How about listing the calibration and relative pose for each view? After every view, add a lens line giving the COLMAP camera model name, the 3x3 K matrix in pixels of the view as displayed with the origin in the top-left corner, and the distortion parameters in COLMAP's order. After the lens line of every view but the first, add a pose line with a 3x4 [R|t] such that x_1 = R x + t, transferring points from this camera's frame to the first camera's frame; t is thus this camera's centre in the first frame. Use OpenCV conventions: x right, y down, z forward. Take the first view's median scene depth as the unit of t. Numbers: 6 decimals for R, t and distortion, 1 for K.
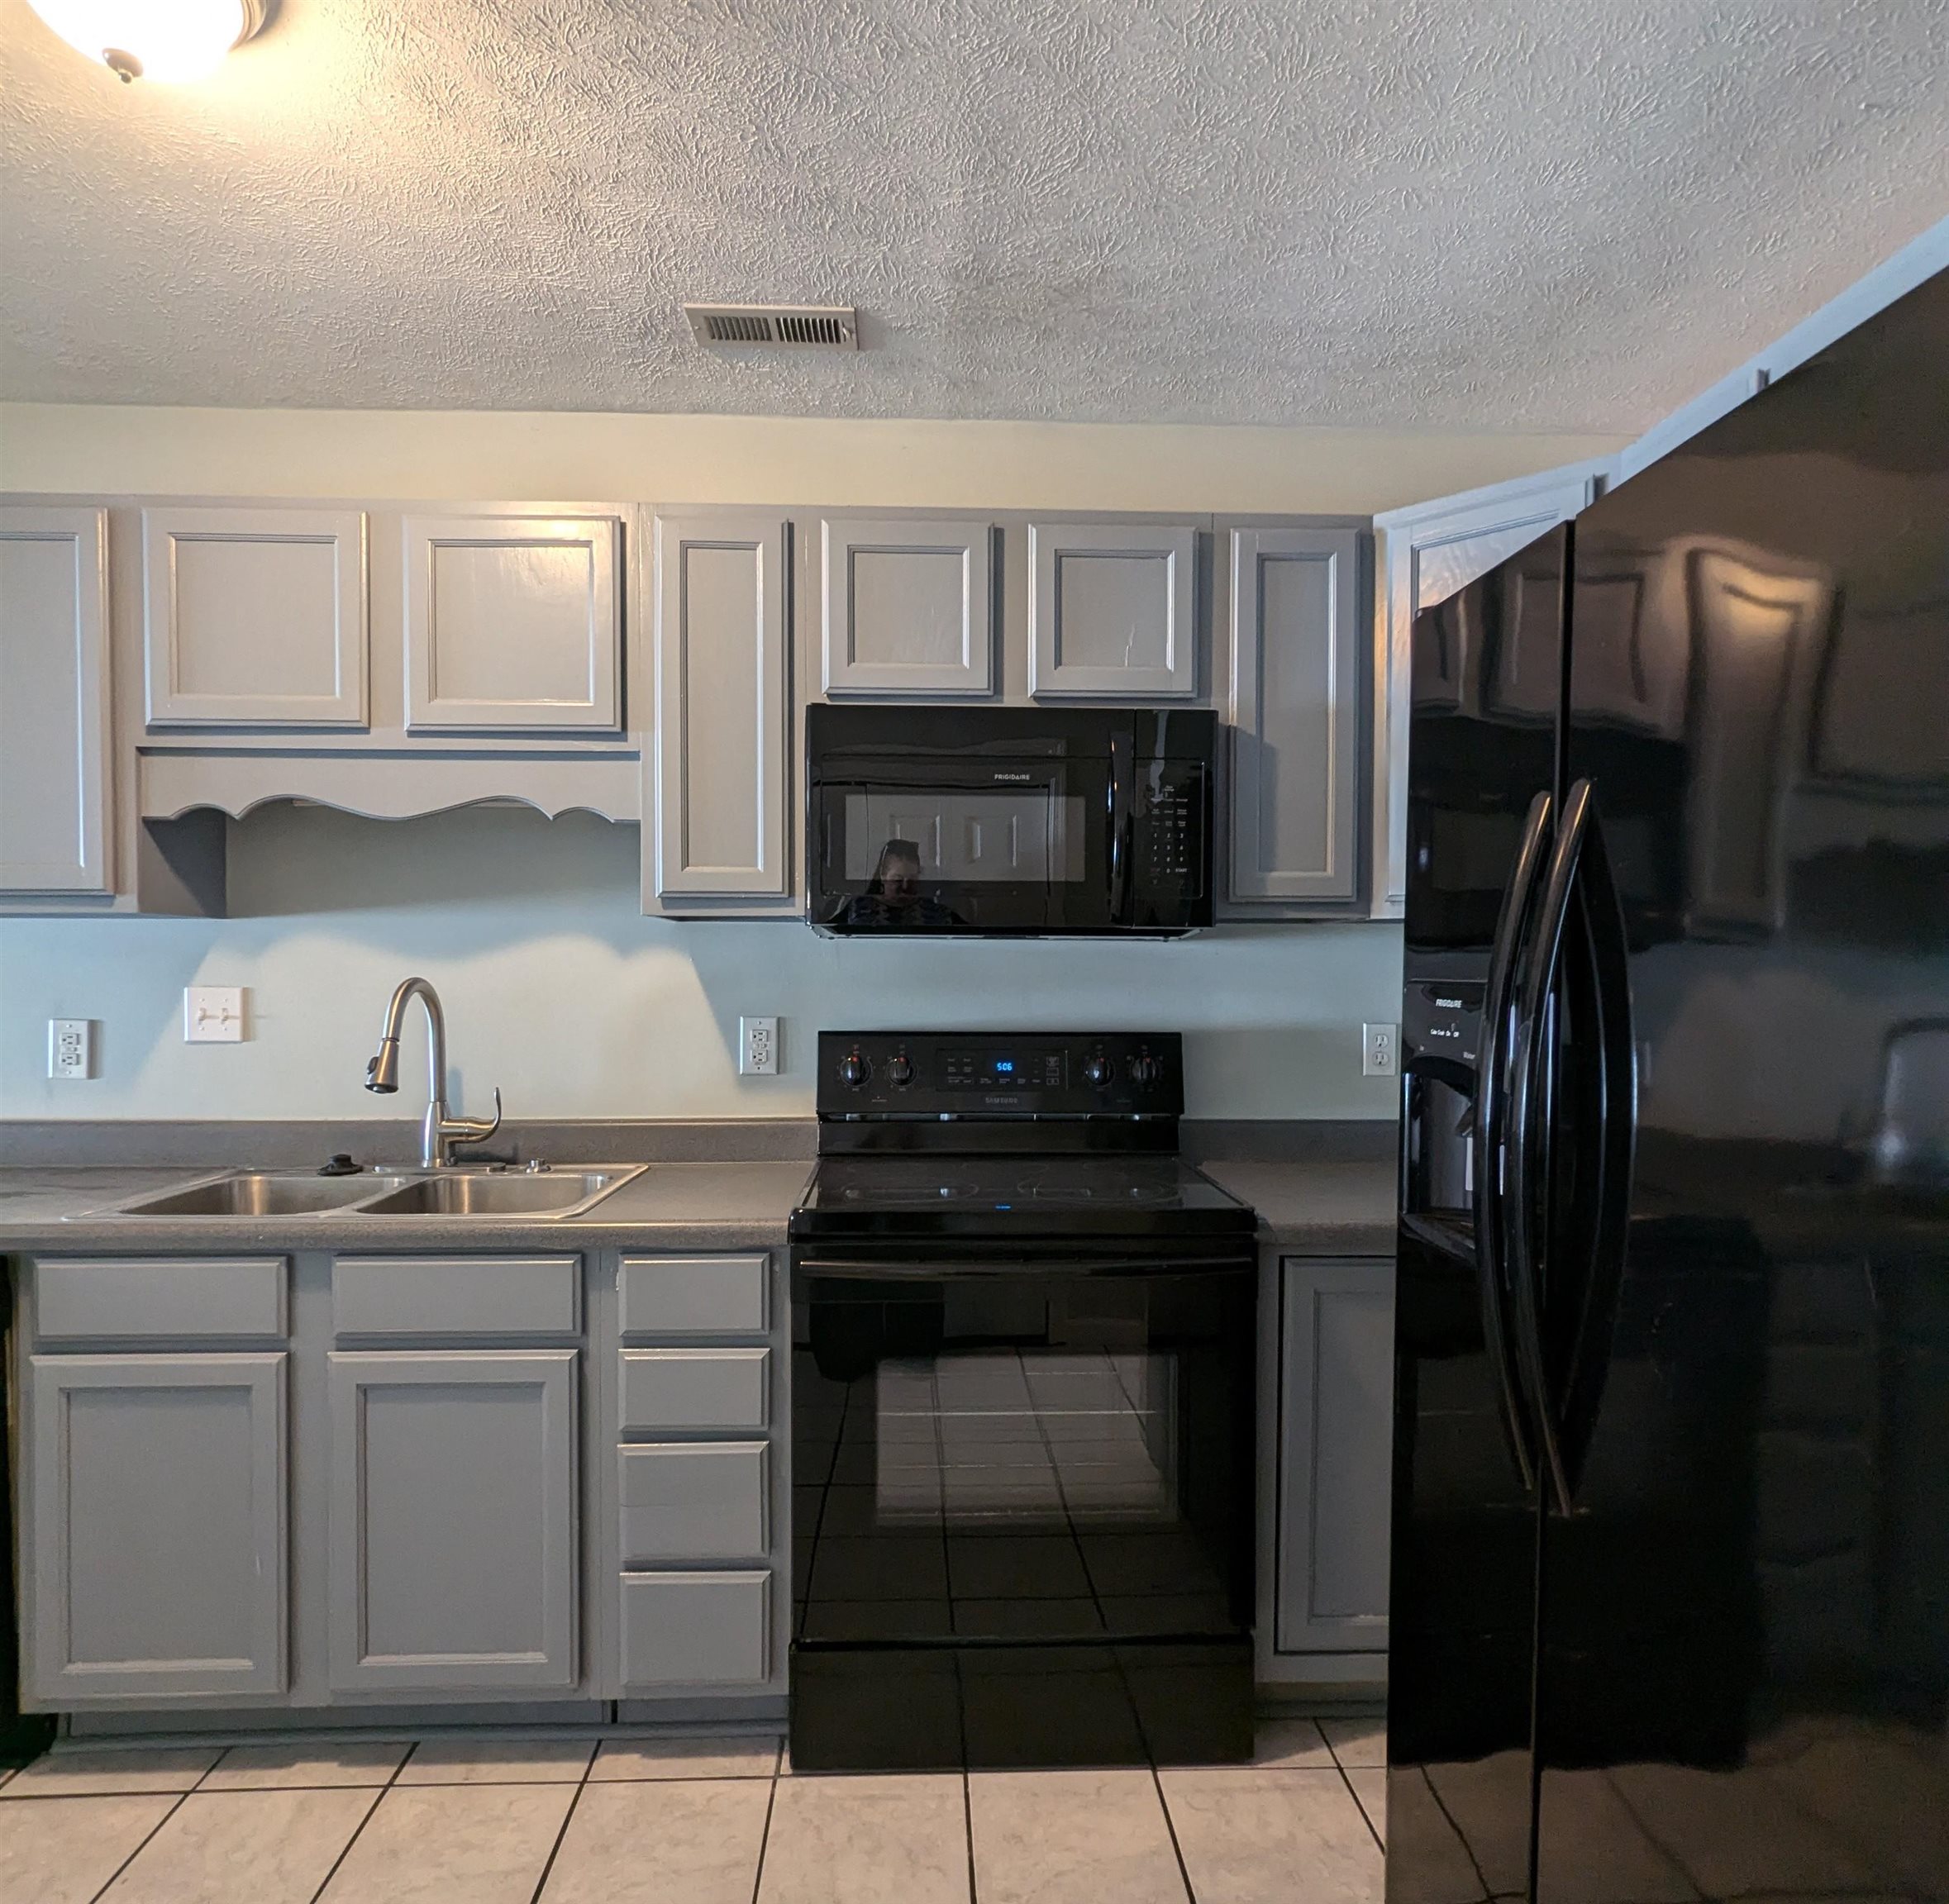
lens RADIAL K [[1244.8, 0, 975.7], [0, 1244.8, 993.7], [0, 0, 1]] dist [-0.002076, 0.001799]
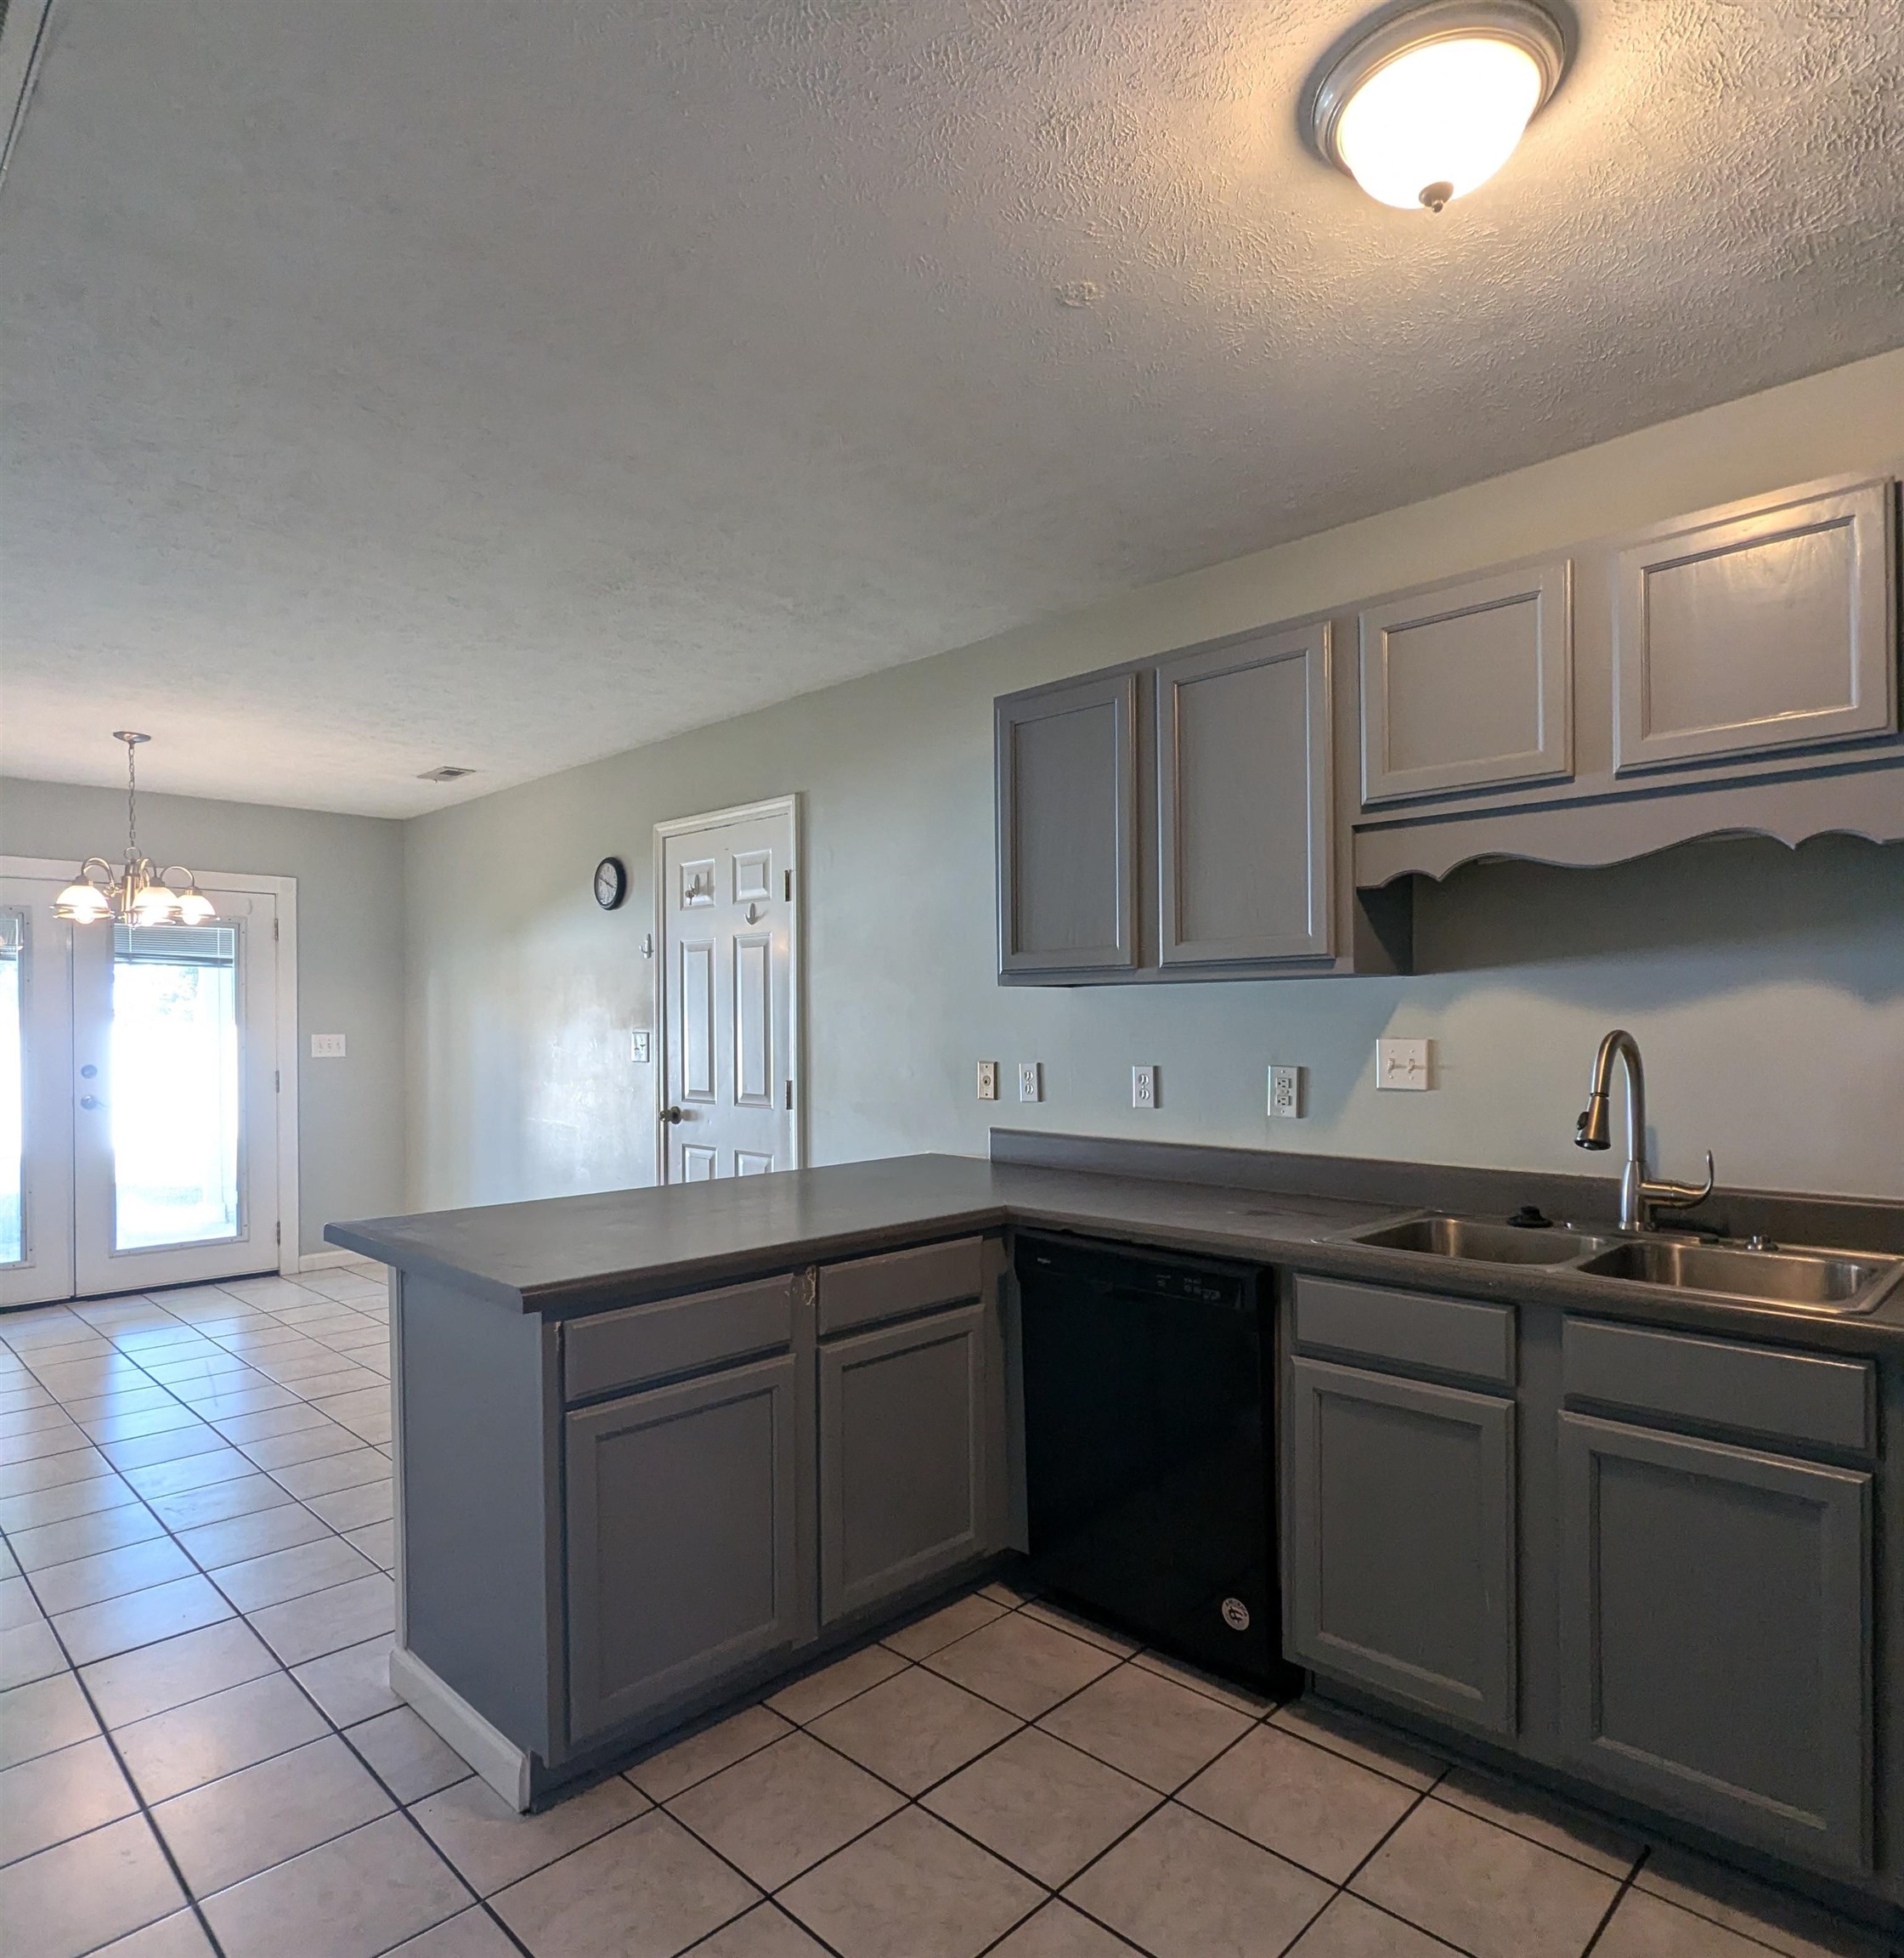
lens RADIAL K [[1203.6, 0, 944.7], [0, 1203.6, 1032.1], [0, 0, 1]] dist [-0.003393, -0.002131]
pose [[0.679324, -0.001248, -0.733838, -0.129079], [-0.006452, 0.999950, -0.007673, -0.001131], [0.733810, 0.009947, 0.679282, -0.007328]]
